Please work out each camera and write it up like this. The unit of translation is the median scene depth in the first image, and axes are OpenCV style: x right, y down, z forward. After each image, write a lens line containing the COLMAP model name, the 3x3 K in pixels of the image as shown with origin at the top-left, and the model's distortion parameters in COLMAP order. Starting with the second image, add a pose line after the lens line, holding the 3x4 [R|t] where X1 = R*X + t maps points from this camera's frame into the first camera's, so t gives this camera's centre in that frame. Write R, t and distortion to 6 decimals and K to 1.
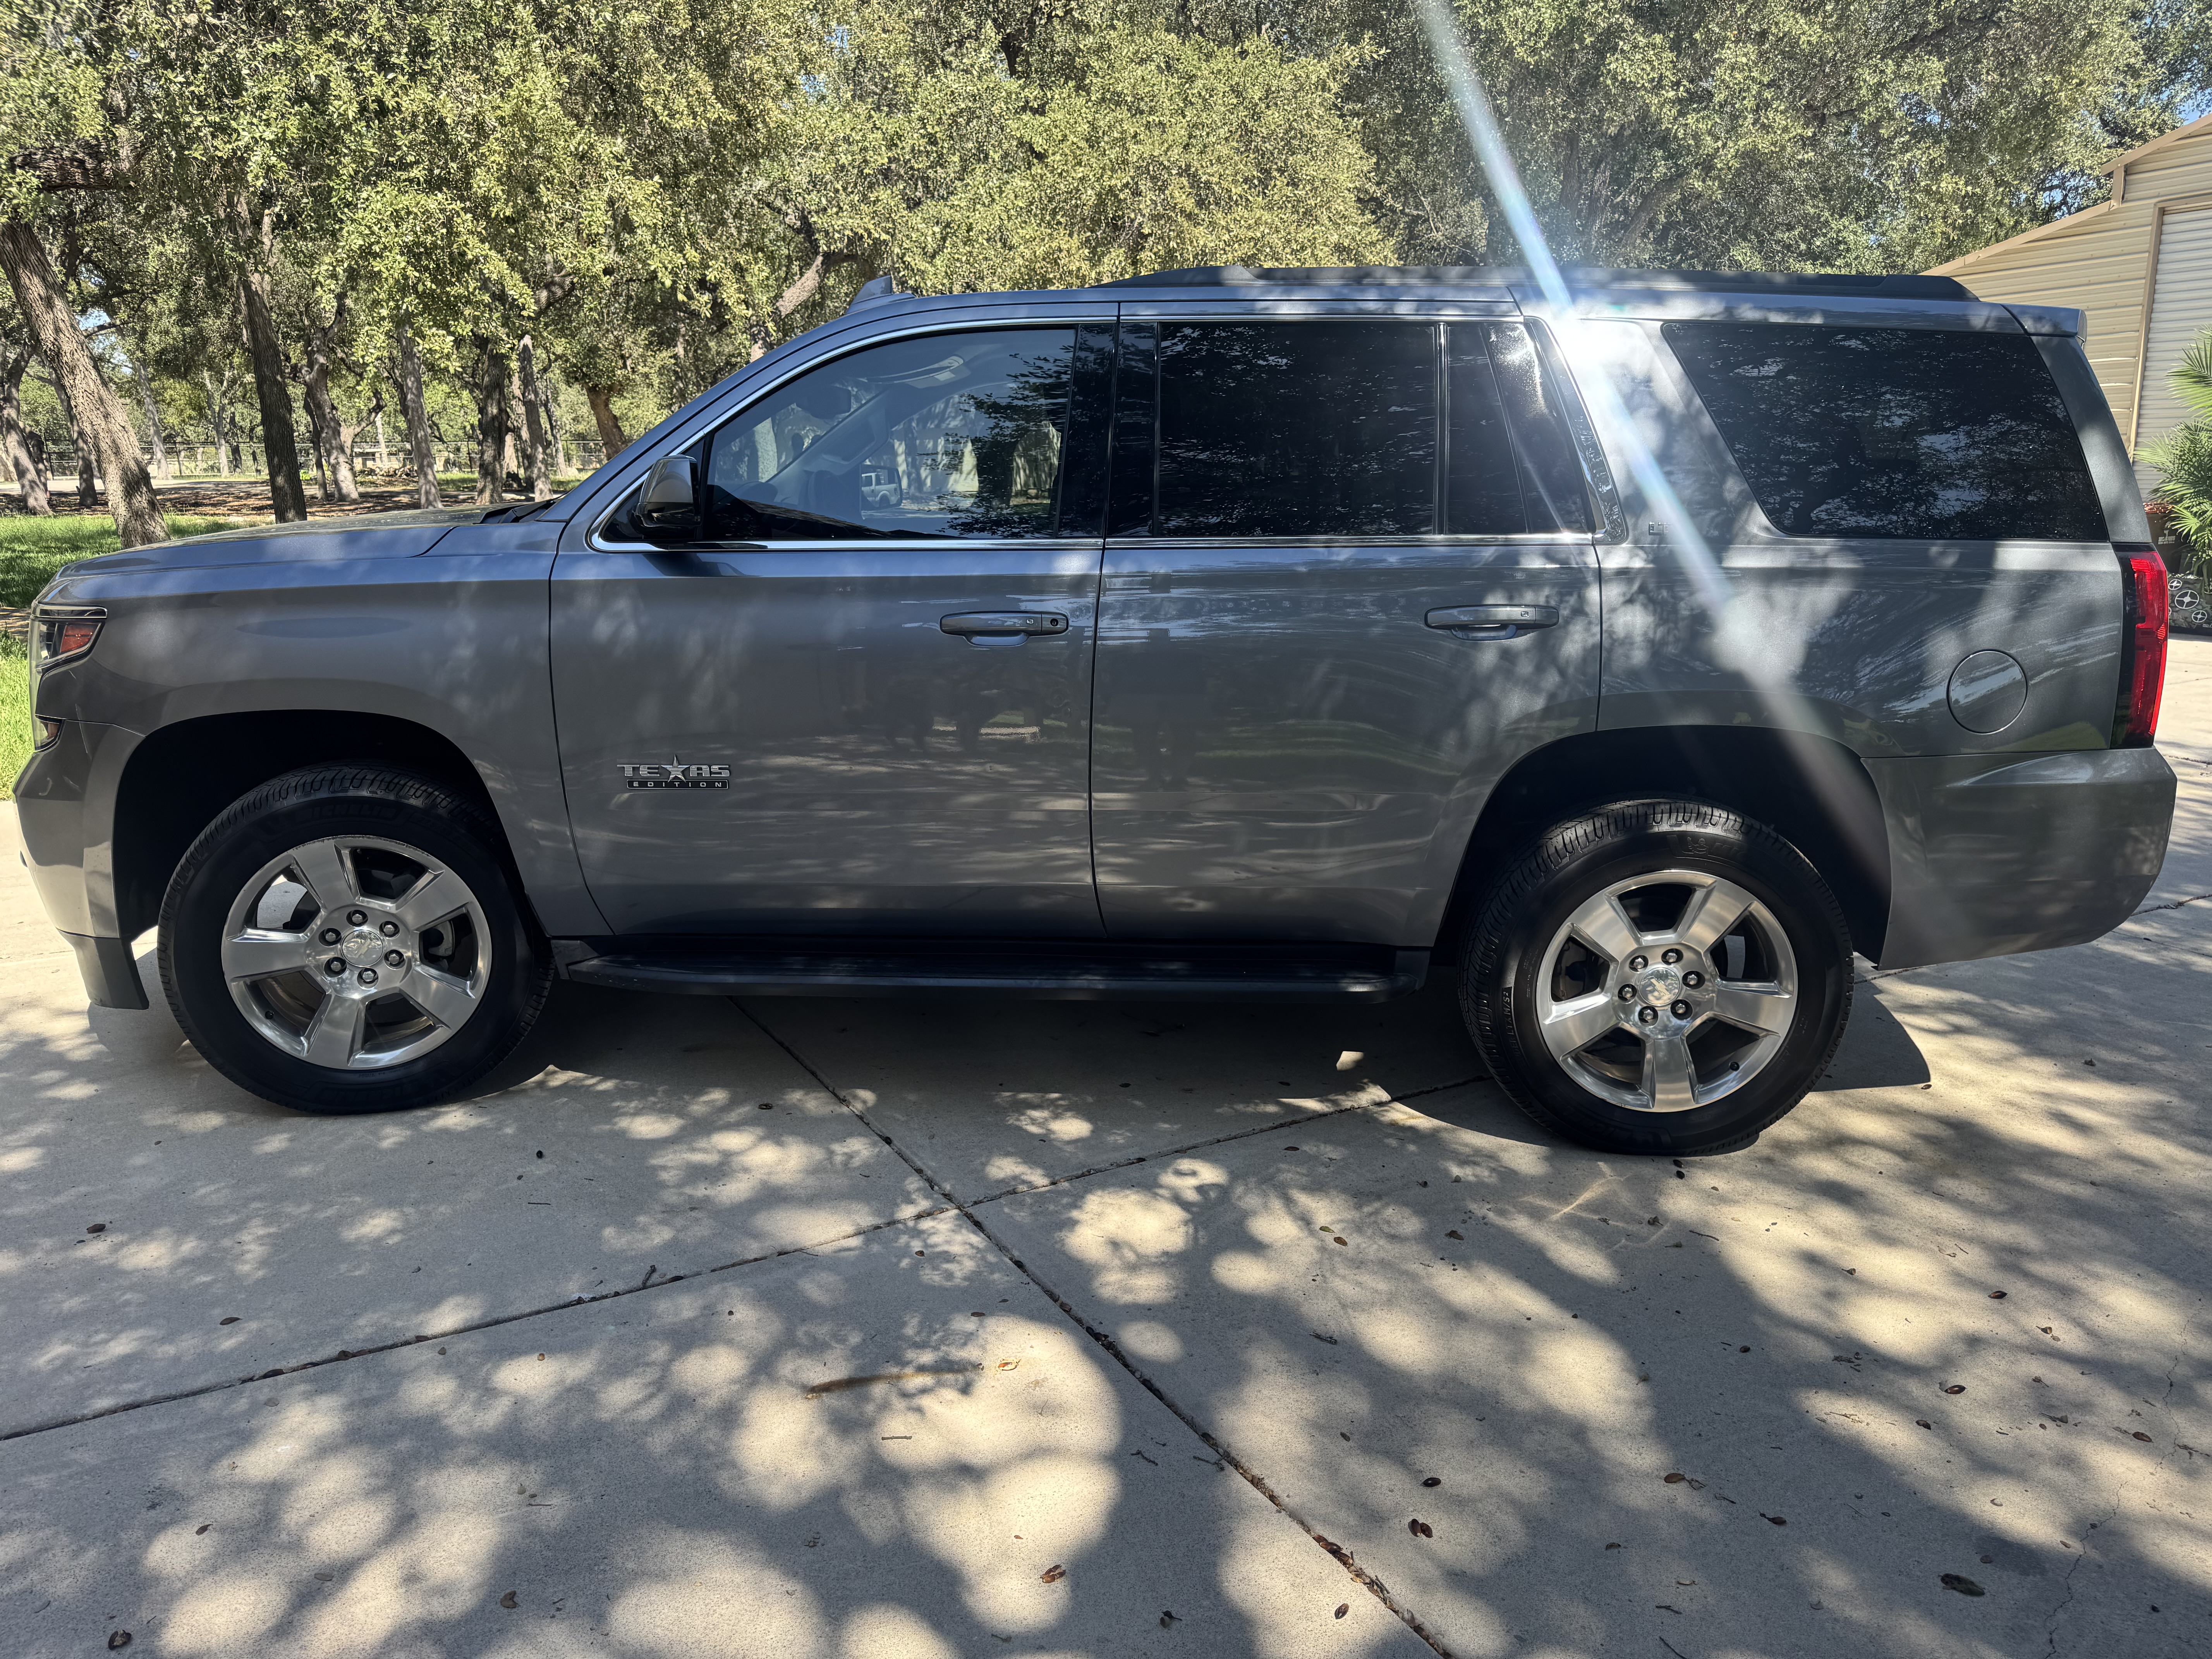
lens RADIAL K [[1574.7, 0, 1106.4], [0, 1574.7, 820.8], [0, 0, 1]] dist [0.009703, 0.001555]
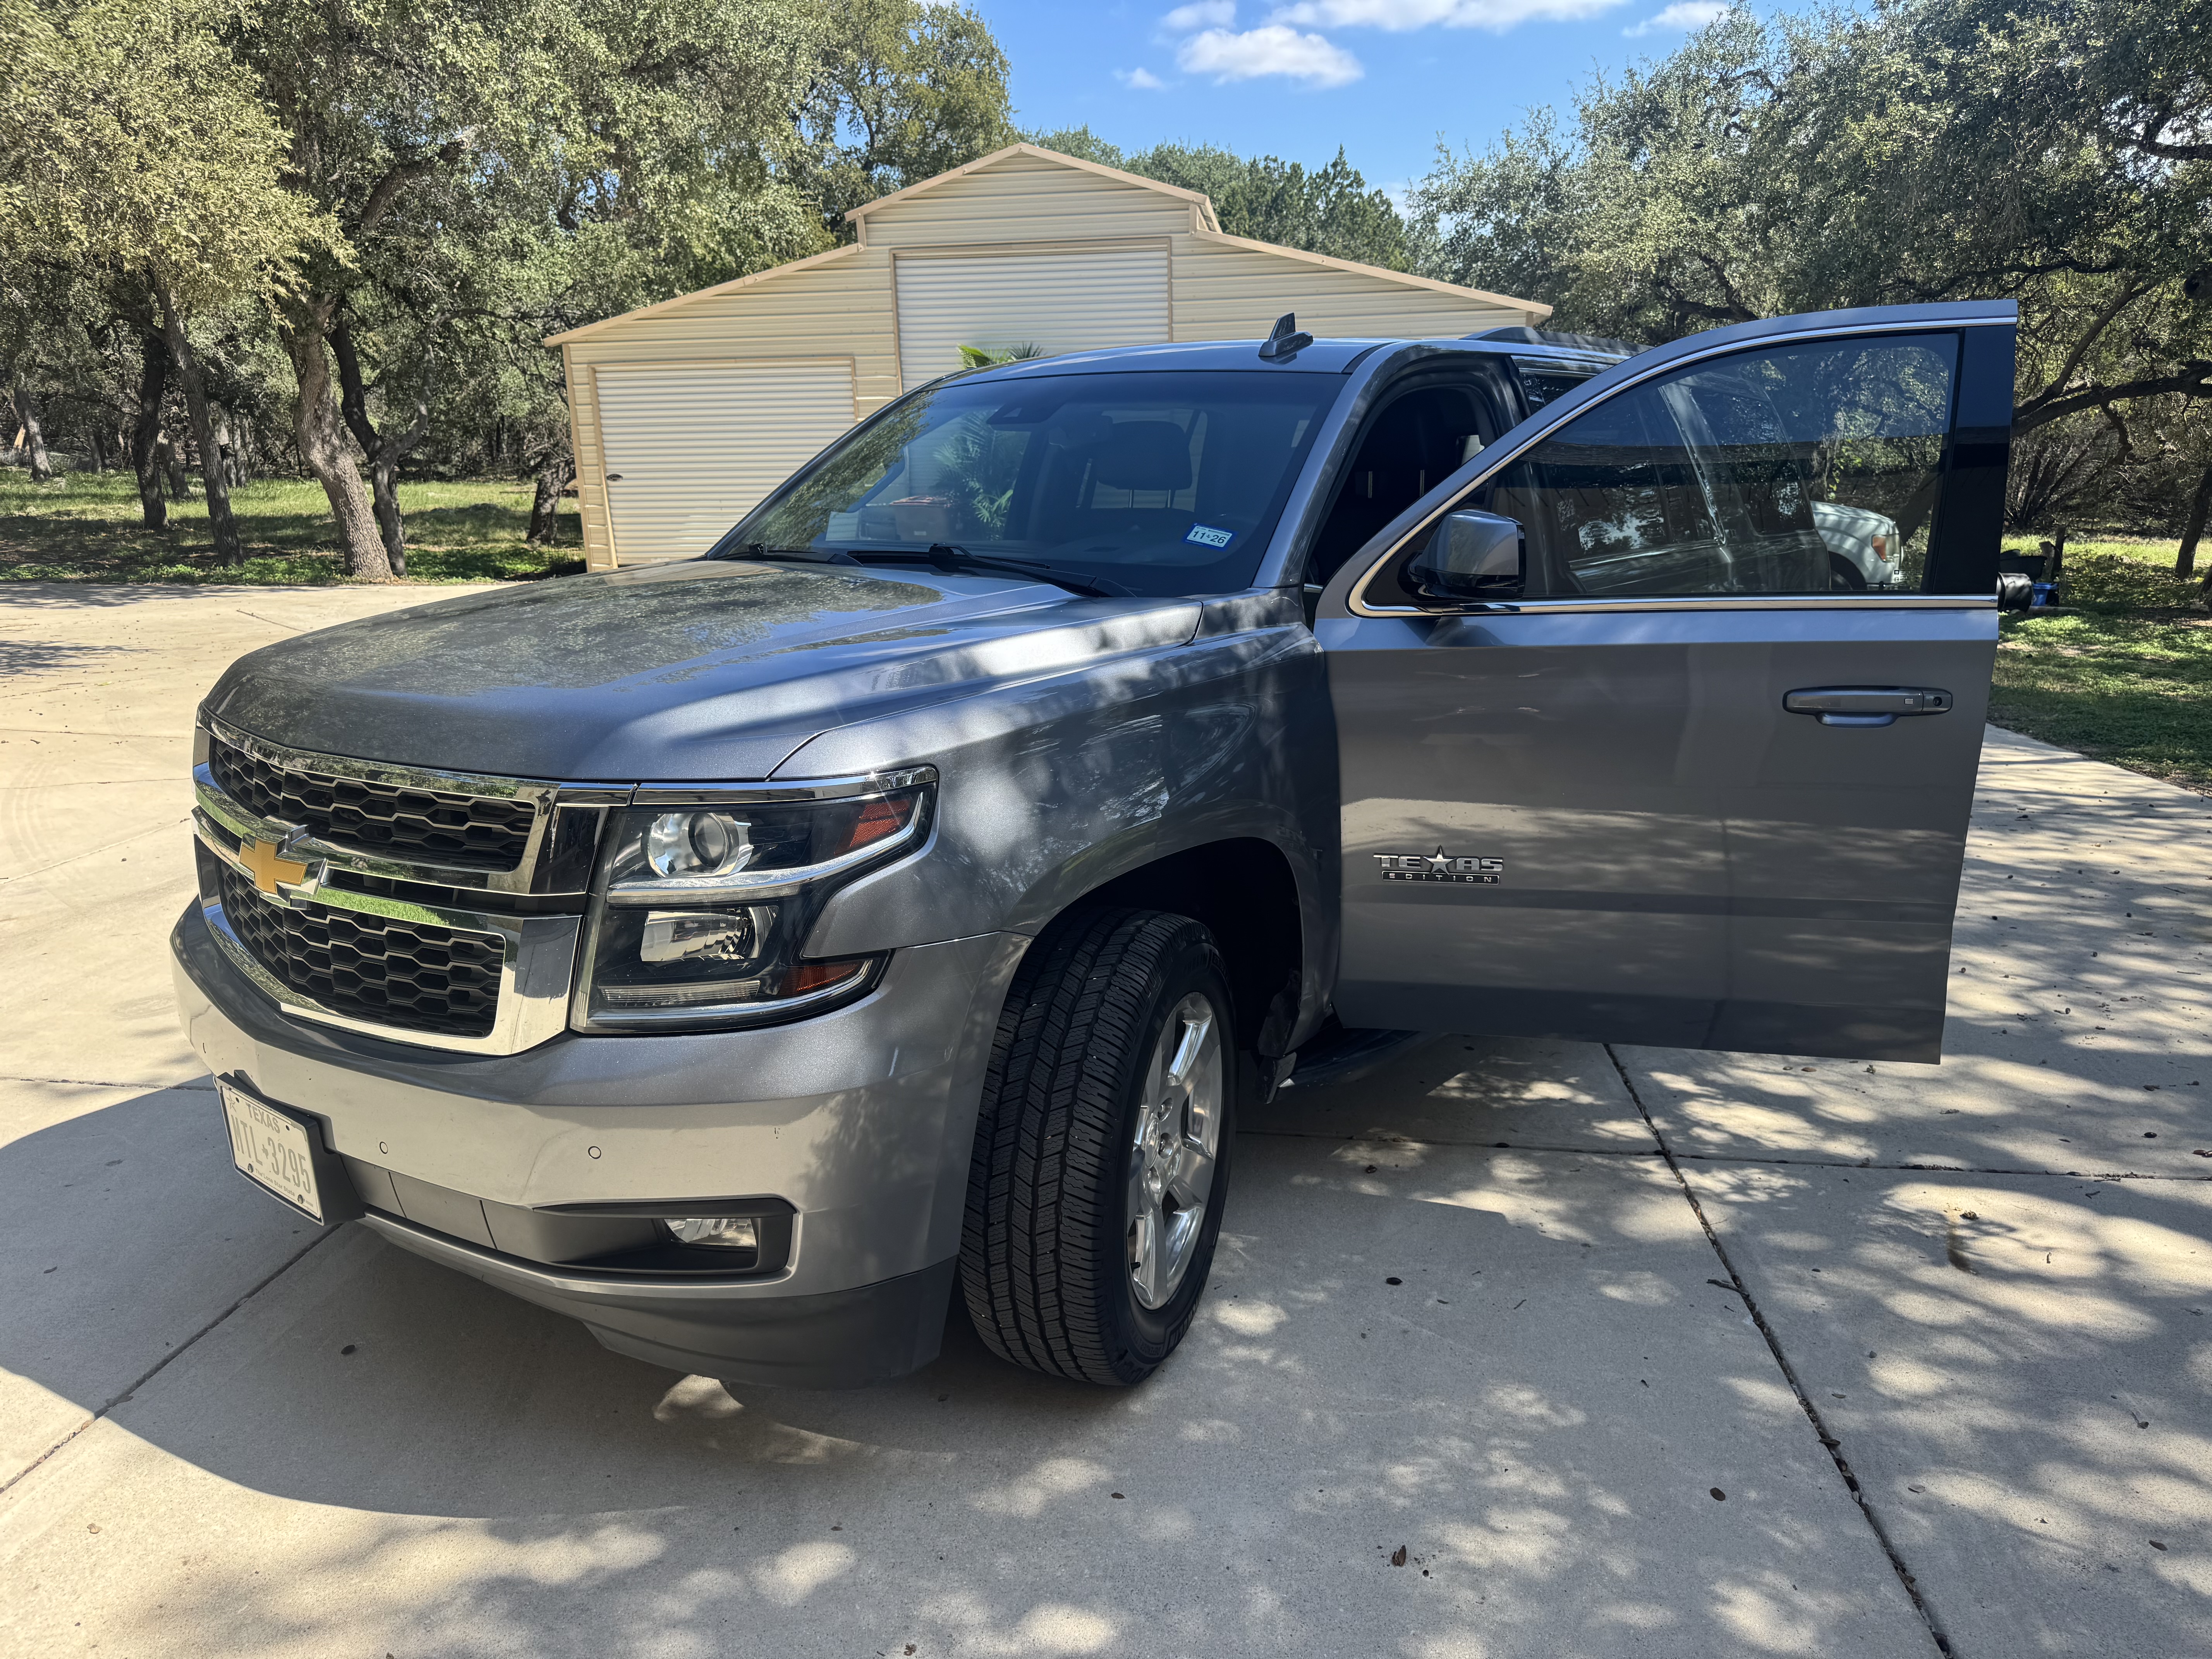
lens RADIAL K [[1518.6, 0, 1152.4], [0, 1518.6, 838.6], [0, 0, 1]] dist [0.002576, 0.000560]
pose [[0.611984, -0.202680, 0.764458, -1.235737], [0.180647, 0.976874, 0.114381, -0.199513], [-0.769963, 0.068098, 0.634445, 0.623633]]
